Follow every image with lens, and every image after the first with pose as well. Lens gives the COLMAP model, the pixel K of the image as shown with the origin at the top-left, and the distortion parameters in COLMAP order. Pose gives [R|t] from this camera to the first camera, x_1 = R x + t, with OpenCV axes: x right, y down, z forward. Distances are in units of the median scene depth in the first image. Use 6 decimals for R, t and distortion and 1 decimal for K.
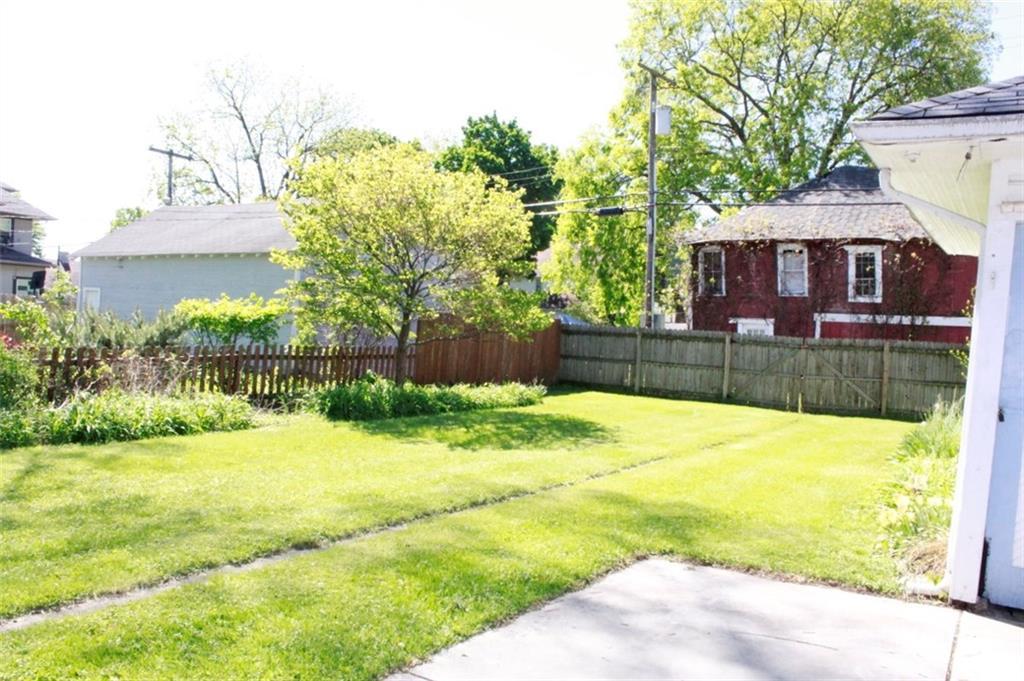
lens RADIAL K [[870.5, 0, 509.1], [0, 870.5, 336.2], [0, 0, 1]] dist [-0.150615, 0.126213]
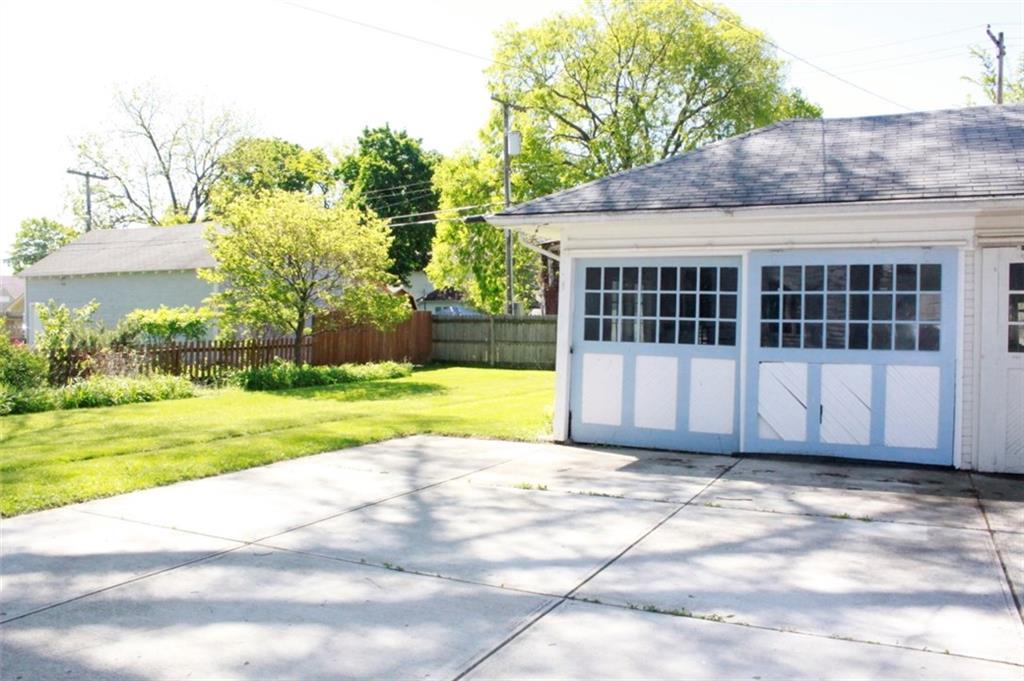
lens RADIAL K [[870.5, 0, 509.2], [0, 870.5, 340.2], [0, 0, 1]] dist [-0.150615, 0.126213]
pose [[0.994264, -0.048739, 0.095199, 0.048270], [0.047218, 0.998719, 0.018168, 0.004721], [-0.095962, -0.013569, 0.995292, -0.242452]]
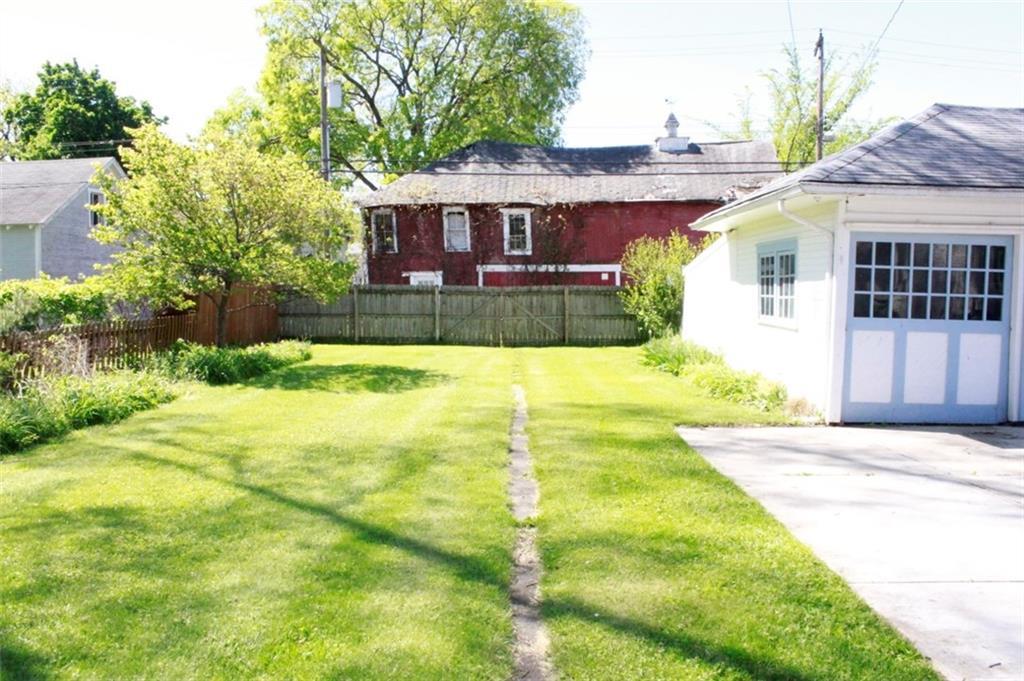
lens RADIAL K [[870.5, 0, 514.9], [0, 870.5, 337.4], [0, 0, 1]] dist [-0.150615, 0.126213]
pose [[0.851739, -0.078421, 0.518064, -0.243773], [0.046113, 0.996119, 0.074972, -0.015358], [-0.521933, -0.039967, 0.852050, -0.070124]]
